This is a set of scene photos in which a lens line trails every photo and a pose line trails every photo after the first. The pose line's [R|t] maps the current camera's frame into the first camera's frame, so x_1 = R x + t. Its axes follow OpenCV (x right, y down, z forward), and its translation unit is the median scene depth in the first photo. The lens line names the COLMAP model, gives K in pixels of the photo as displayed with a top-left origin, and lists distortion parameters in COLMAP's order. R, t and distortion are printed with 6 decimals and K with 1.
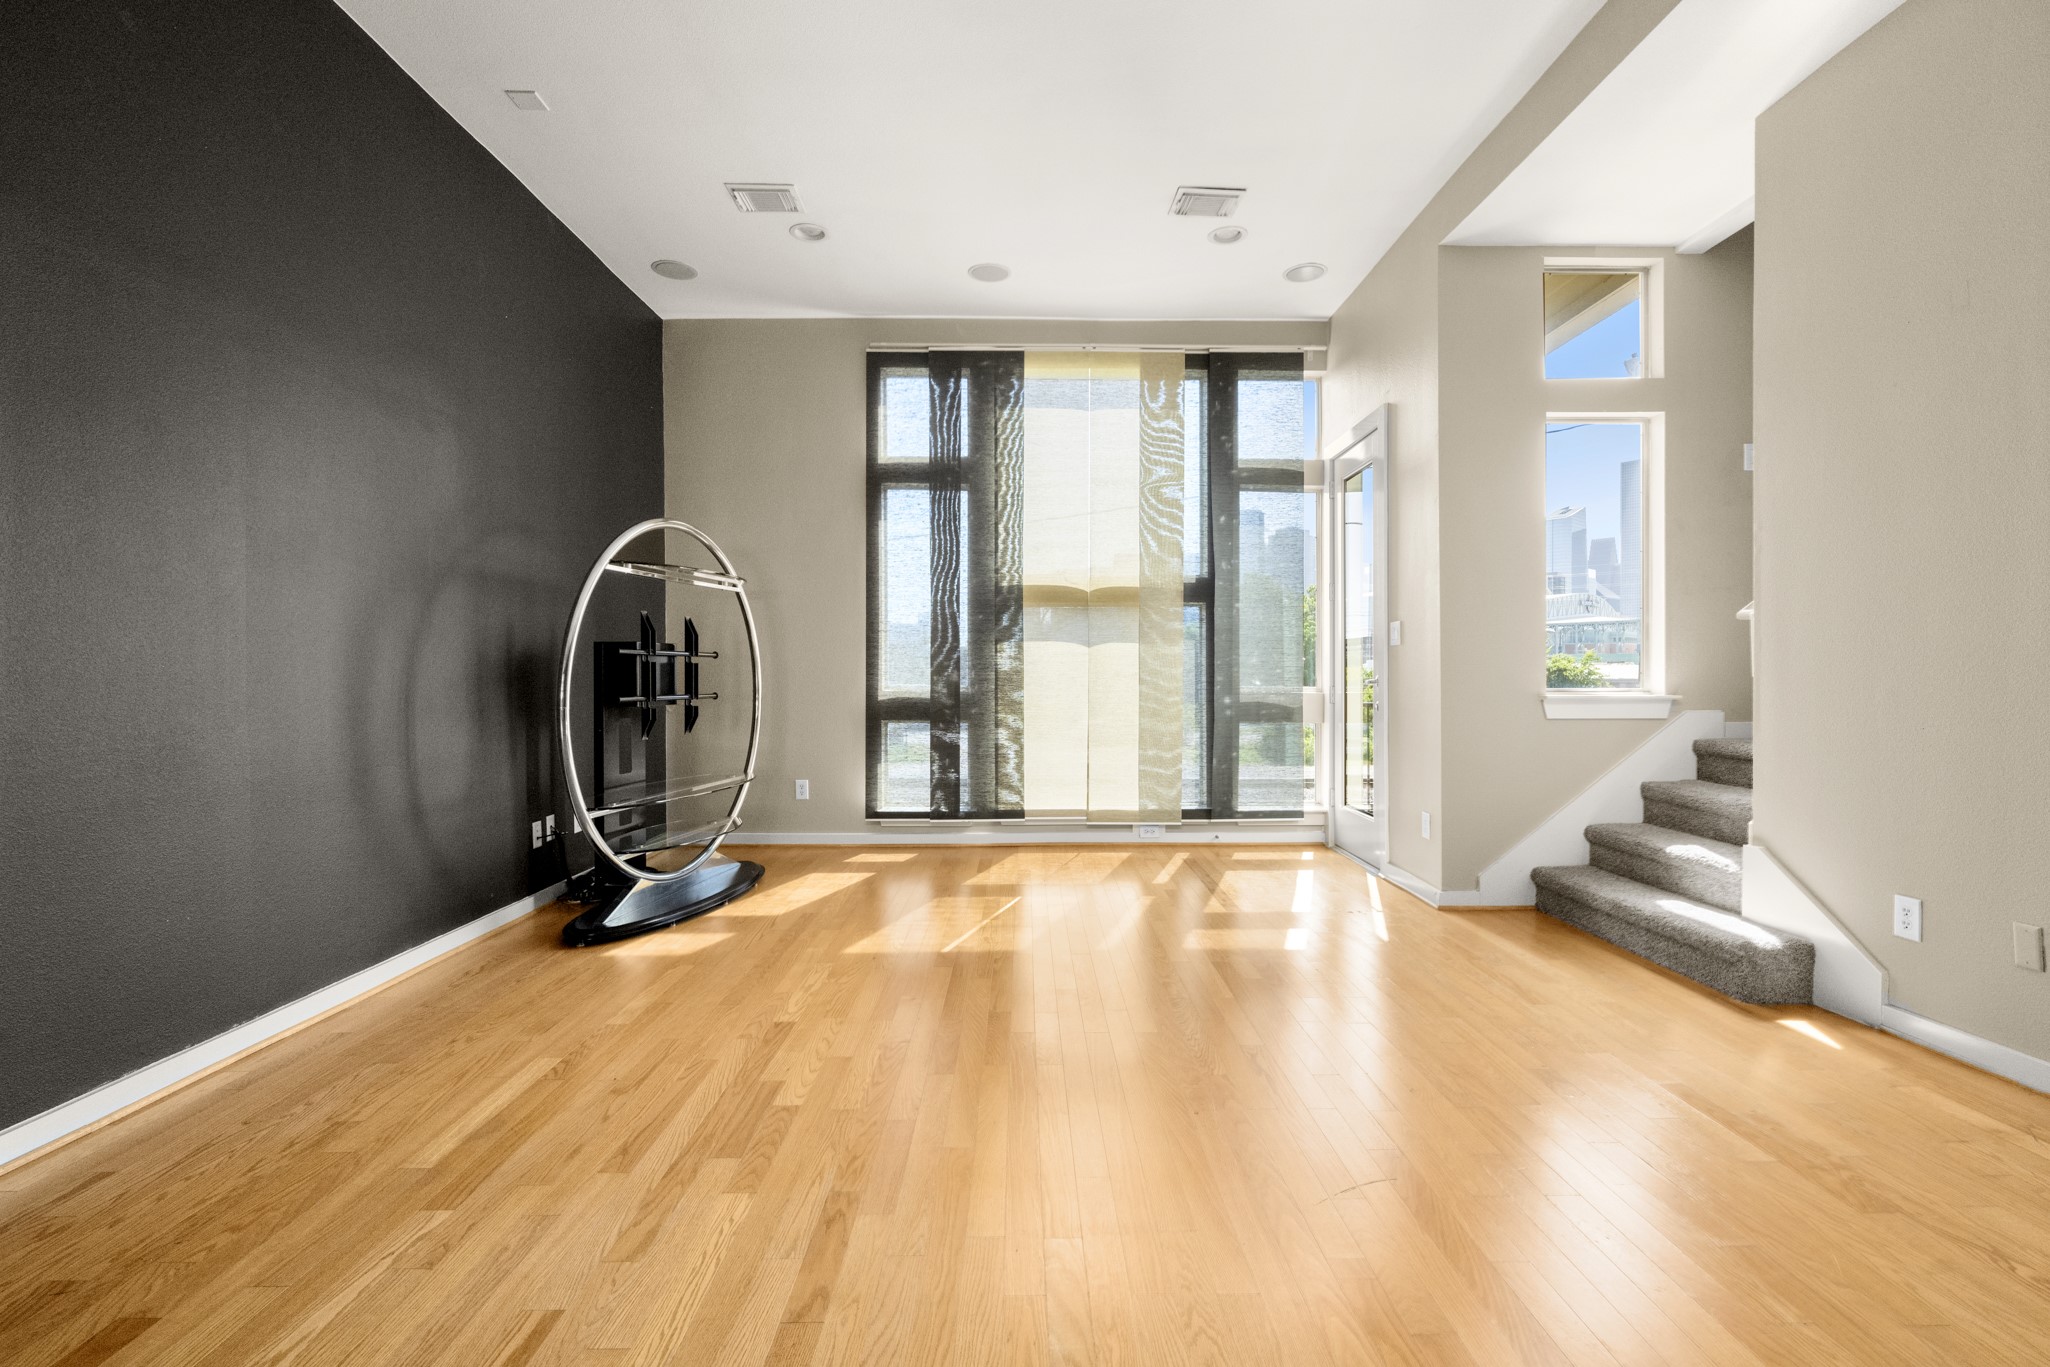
lens RADIAL K [[933.9, 0, 1025.0], [0, 933.9, 683.5], [0, 0, 1]] dist [0.001472, 0.000398]
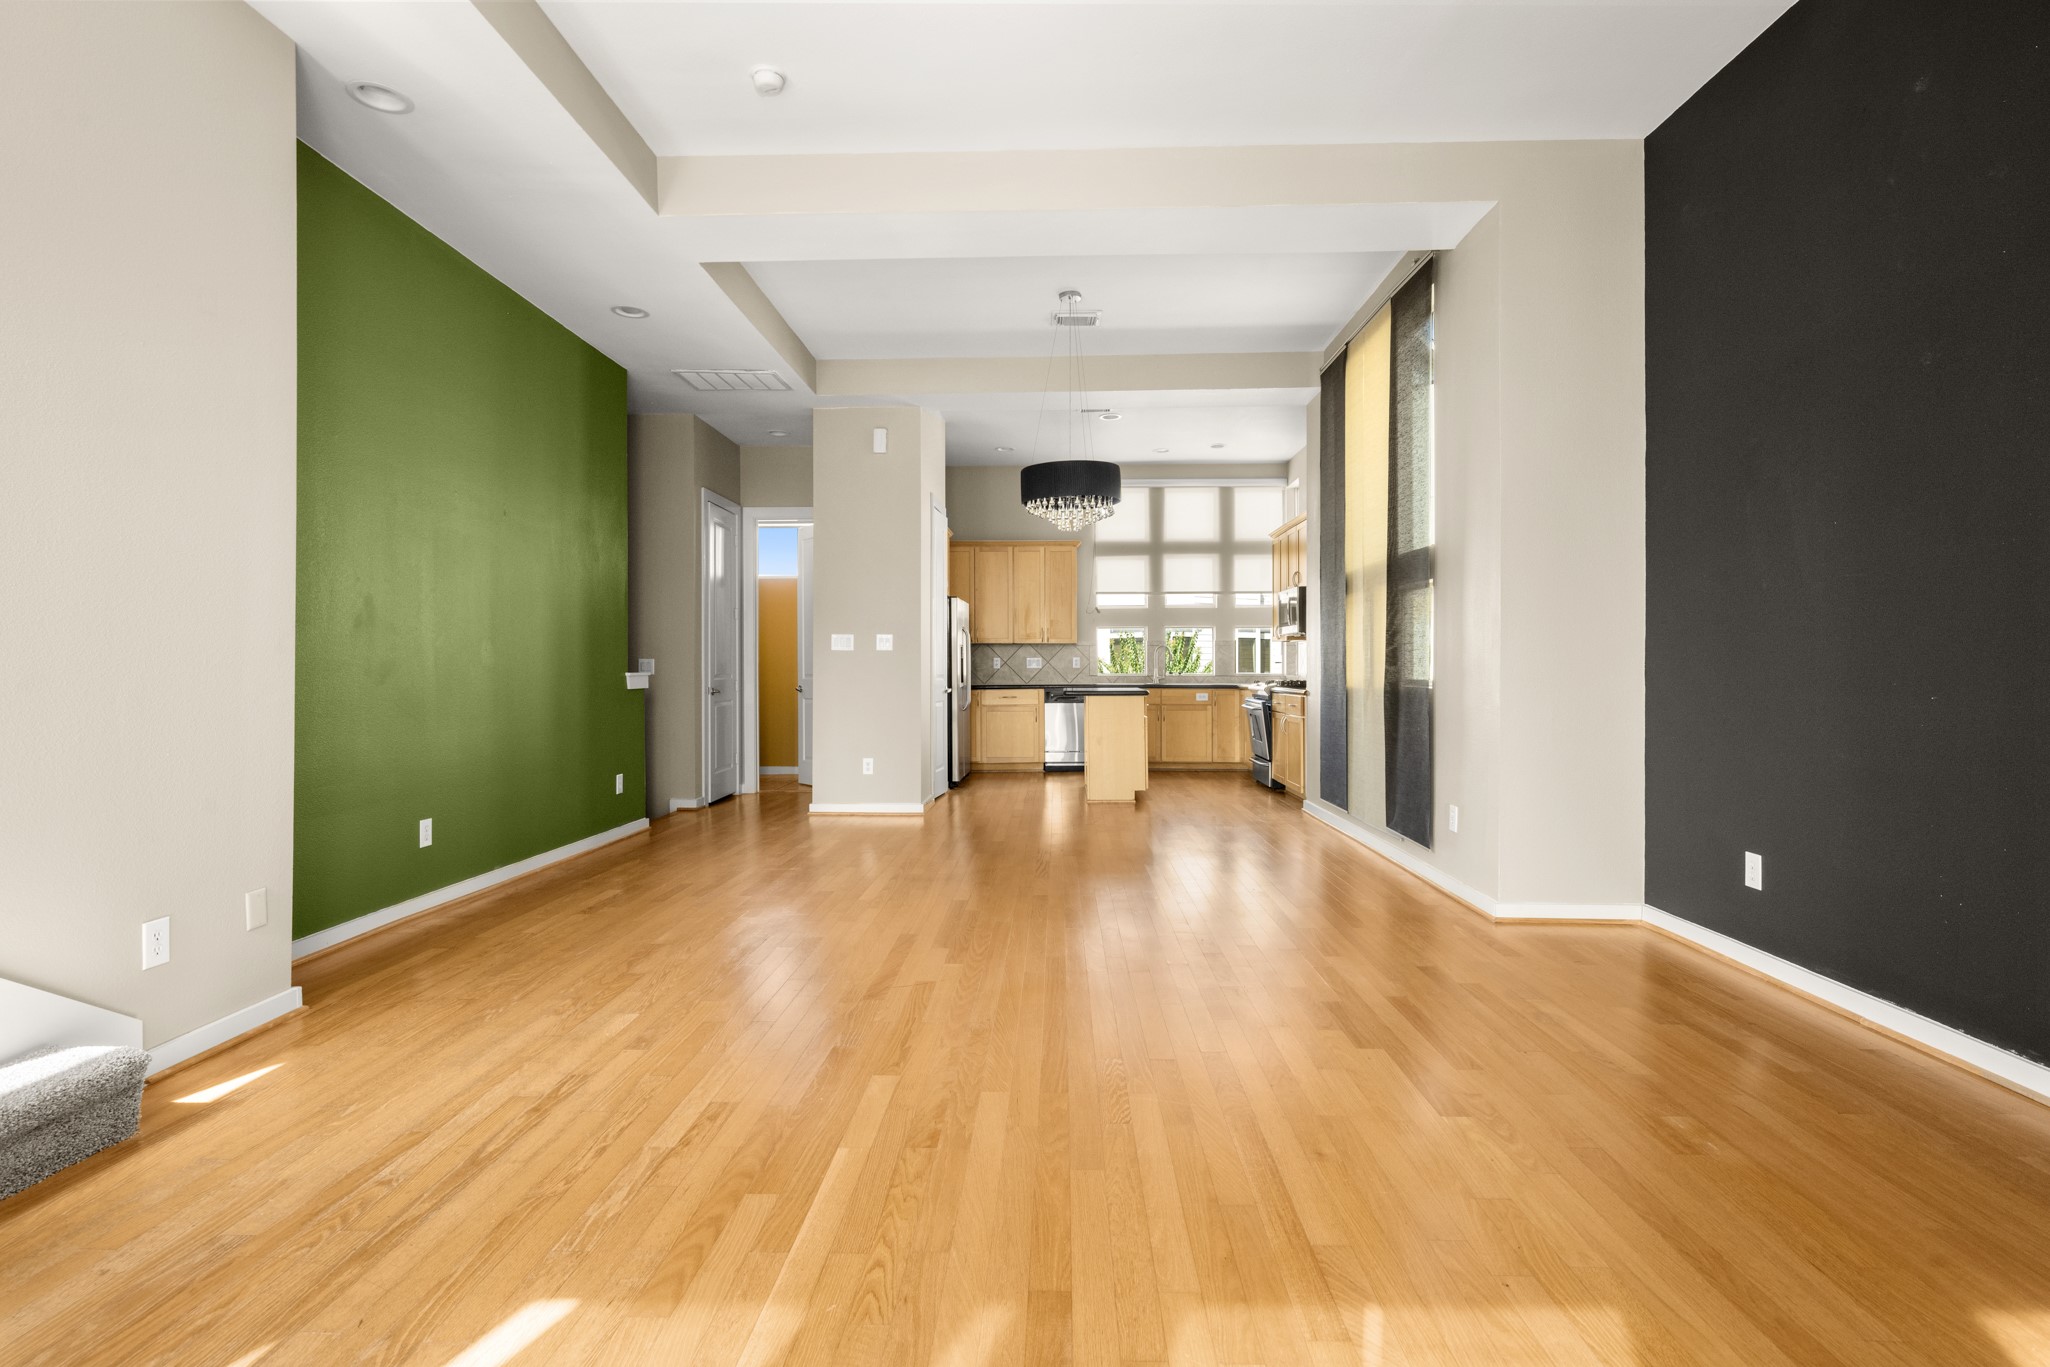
lens RADIAL K [[986.6, 0, 1029.1], [0, 986.6, 664.7], [0, 0, 1]] dist [0.001680, -0.000199]
pose [[-0.999424, 0.005342, 0.033524, 0.033432], [0.005470, 0.999978, 0.003735, -0.007655], [-0.033503, 0.003917, -0.999431, 0.912335]]
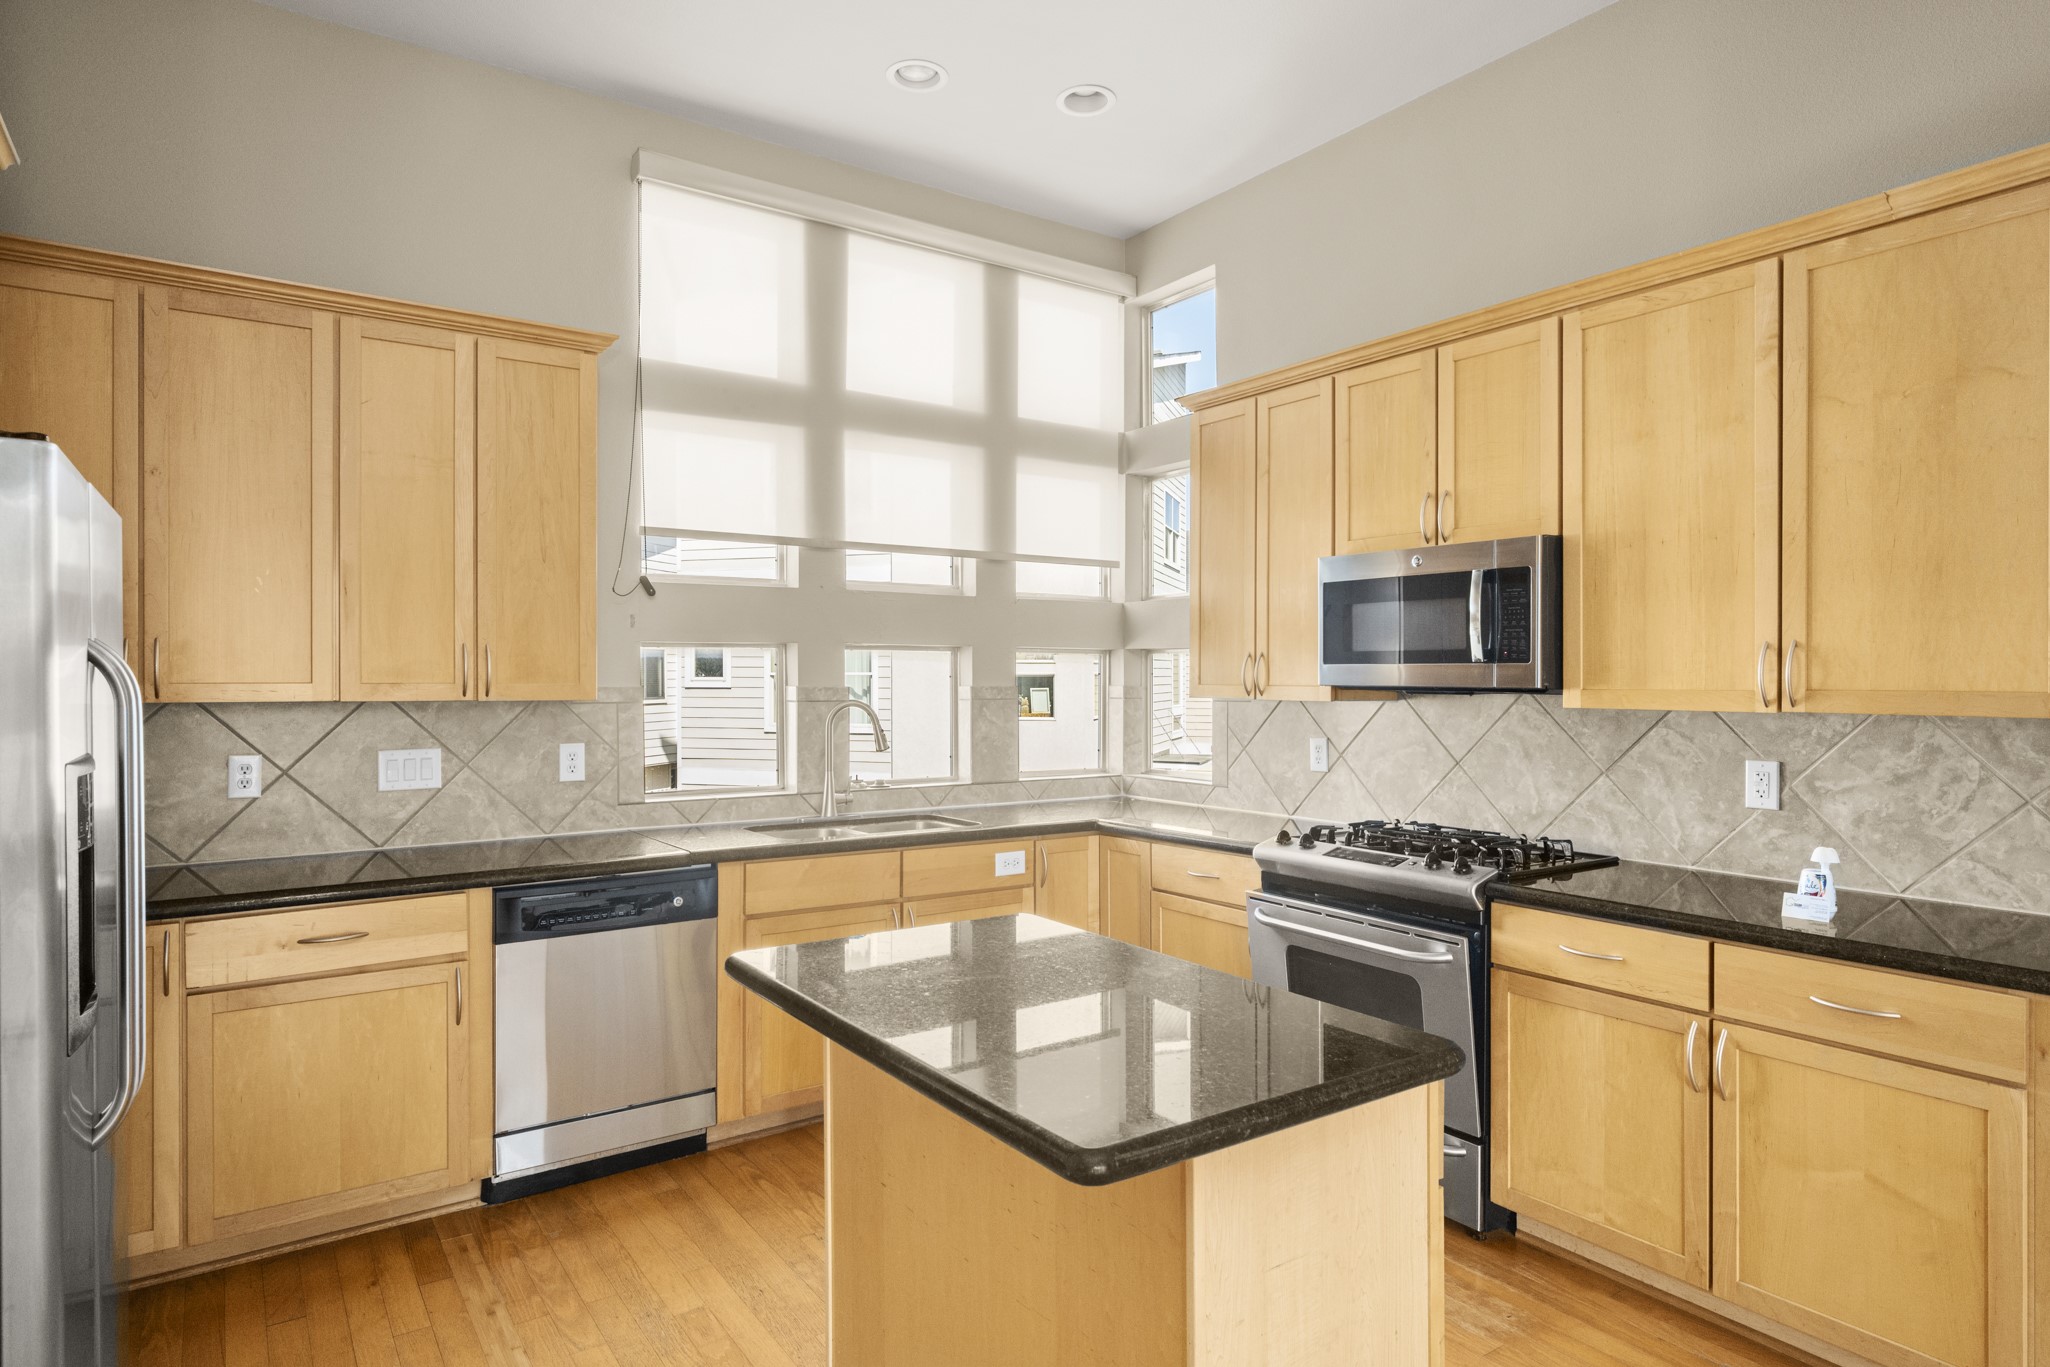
lens RADIAL K [[1160.7, 0, 1027.5], [0, 1160.7, 675.6], [0, 0, 1]] dist [0.002060, 0.000439]
pose [[-0.824512, 0.001999, -0.565841, 0.161788], [-0.003221, 0.999961, 0.008225, -0.057946], [0.565835, 0.008604, -0.824473, -0.270827]]
